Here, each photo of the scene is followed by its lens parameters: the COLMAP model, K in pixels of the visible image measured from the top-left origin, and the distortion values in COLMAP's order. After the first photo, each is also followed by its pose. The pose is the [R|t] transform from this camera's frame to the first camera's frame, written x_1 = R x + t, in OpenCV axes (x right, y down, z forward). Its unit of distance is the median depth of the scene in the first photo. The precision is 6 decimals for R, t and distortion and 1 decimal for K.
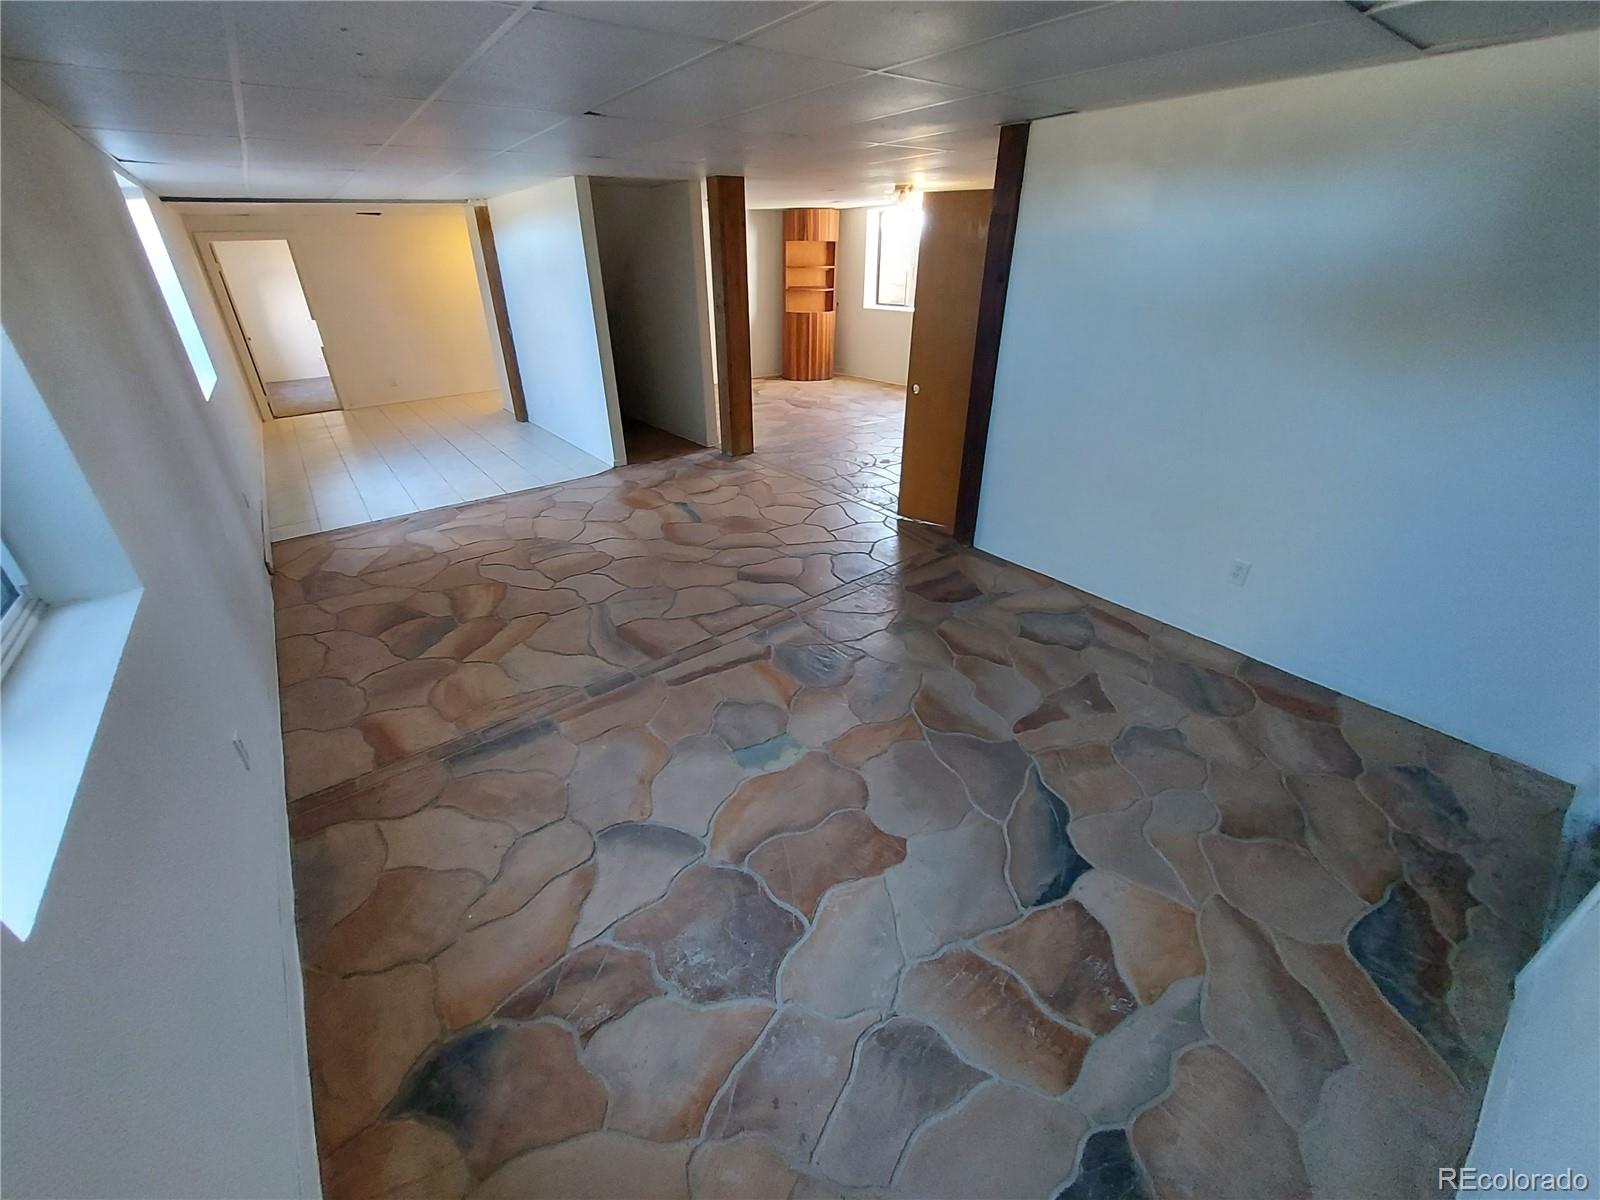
lens RADIAL K [[642.4, 0, 791.0], [0, 642.4, 607.2], [0, 0, 1]] dist [-0.021419, -0.000241]
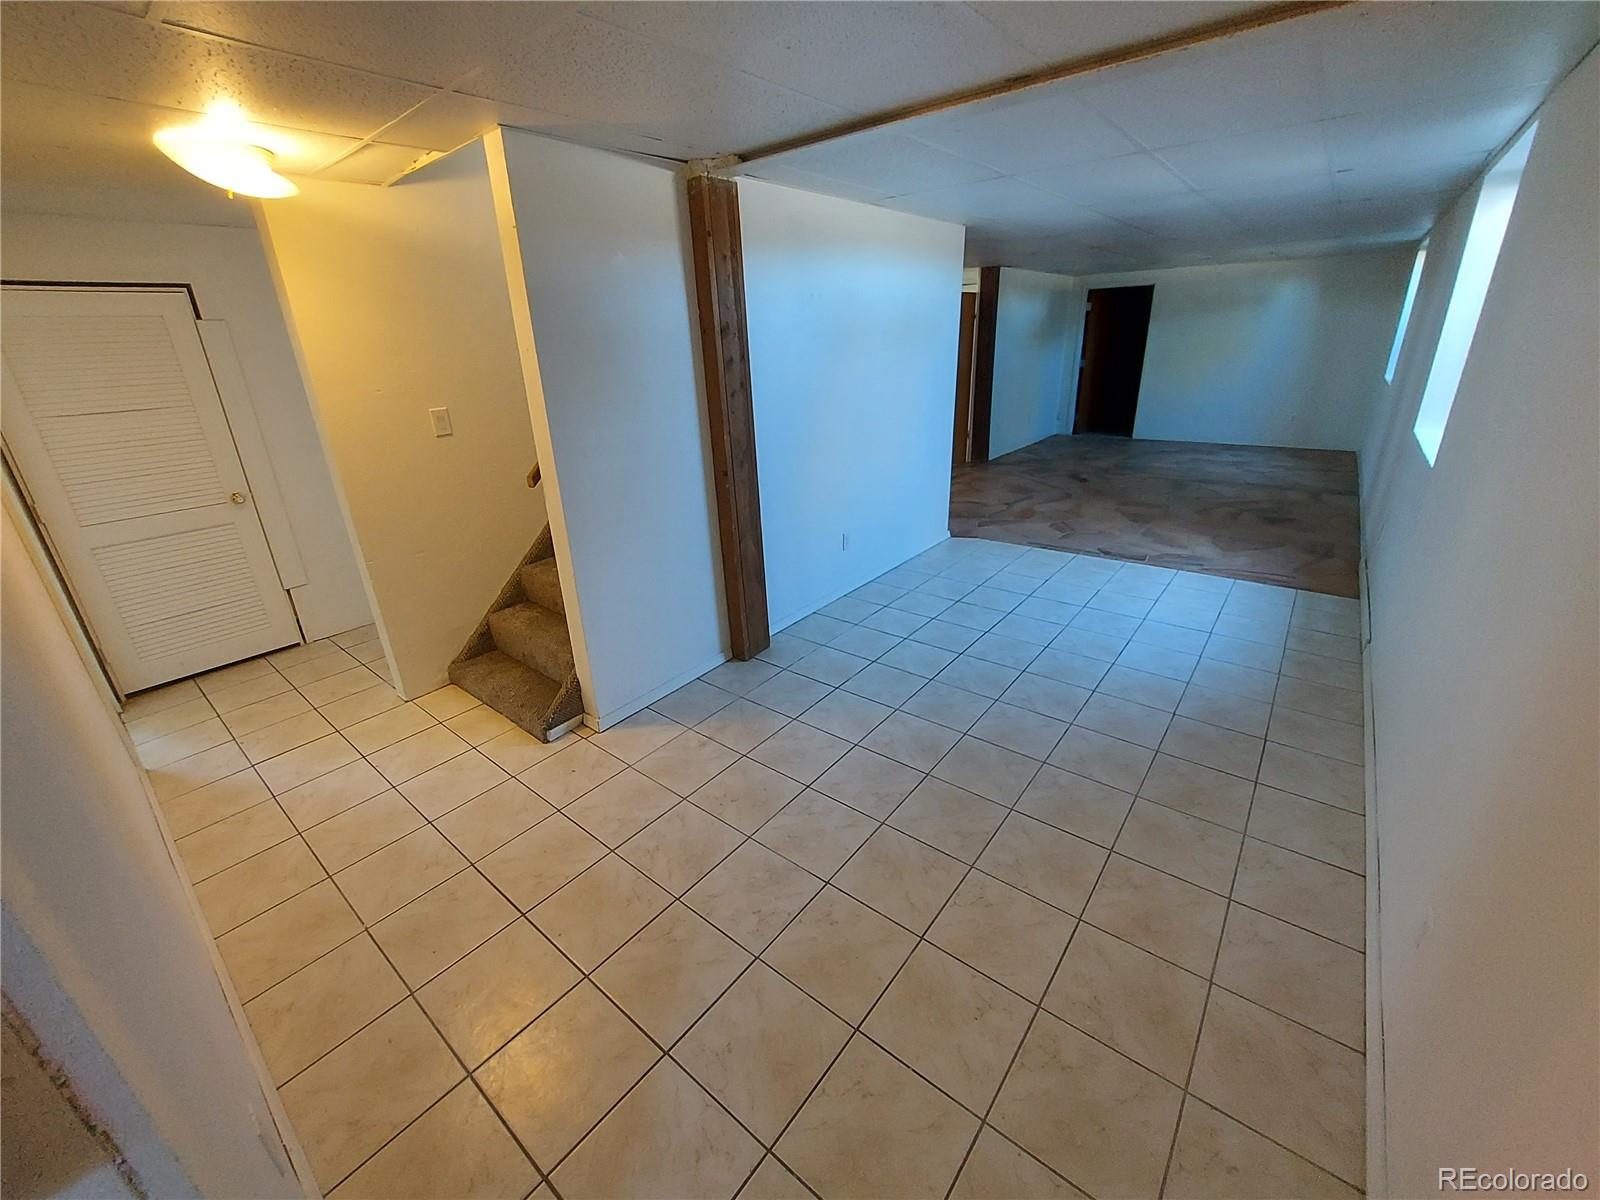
lens RADIAL K [[642.4, 0, 795.5], [0, 642.4, 595.8], [0, 0, 1]] dist [-0.021419, -0.000241]
pose [[-0.243245, -0.337805, 0.909241, -1.234874], [0.498720, 0.760441, 0.415942, -0.734708], [-0.831932, 0.554632, -0.016504, 1.438643]]
